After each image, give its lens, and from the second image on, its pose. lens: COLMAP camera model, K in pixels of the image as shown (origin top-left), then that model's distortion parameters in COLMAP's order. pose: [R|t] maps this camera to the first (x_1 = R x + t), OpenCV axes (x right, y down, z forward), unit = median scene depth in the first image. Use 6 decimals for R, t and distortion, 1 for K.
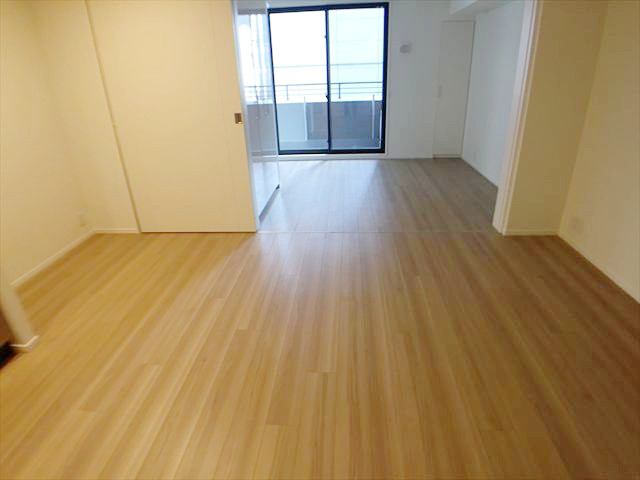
lens RADIAL K [[366.9, 0, 320.0], [0, 366.9, 240.0], [0, 0, 1]] dist [-0.072095, 0.001068]
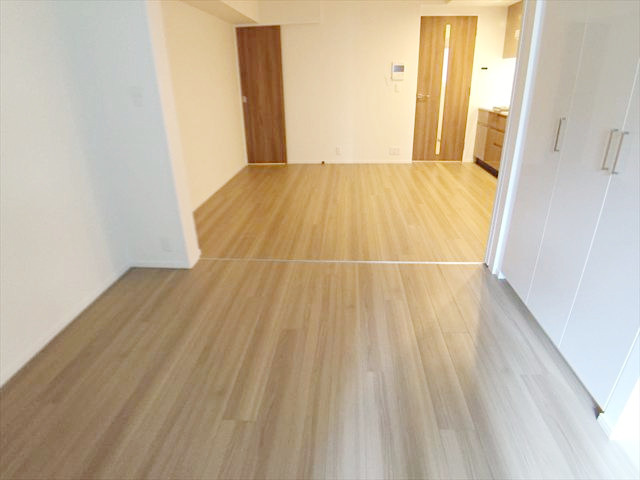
lens RADIAL K [[366.9, 0, 320.0], [0, 366.9, 240.0], [0, 0, 1]] dist [-0.072095, 0.001068]
pose [[-0.998377, 0.049893, 0.027459, 0.094341], [0.053493, 0.656117, 0.752761, -0.388369], [0.019541, 0.753008, -0.657721, 0.852367]]
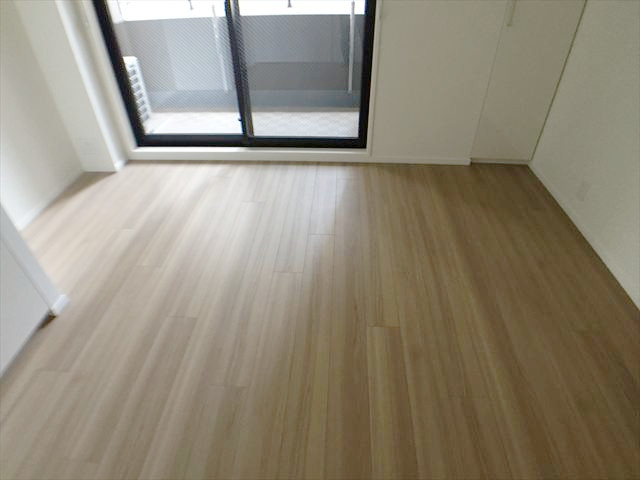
lens RADIAL K [[366.9, 0, 320.0], [0, 366.9, 240.0], [0, 0, 1]] dist [-0.072095, 0.001068]
pose [[0.999758, 0.007827, 0.020557, 0.113187], [-0.012616, 0.969588, 0.244416, -0.241239], [-0.018019, -0.244617, 0.969452, 0.534722]]
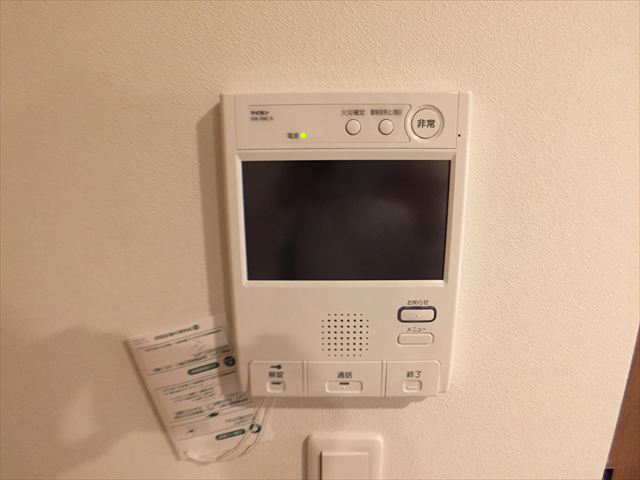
lens RADIAL K [[366.9, 0, 320.0], [0, 366.9, 240.0], [0, 0, 1]] dist [-0.072095, 0.001068]
pose [[-0.997290, 0.053964, -0.050007, -0.091793], [0.013221, 0.800087, 0.599738, -0.012732], [0.072374, 0.597451, -0.798632, -0.009193]]
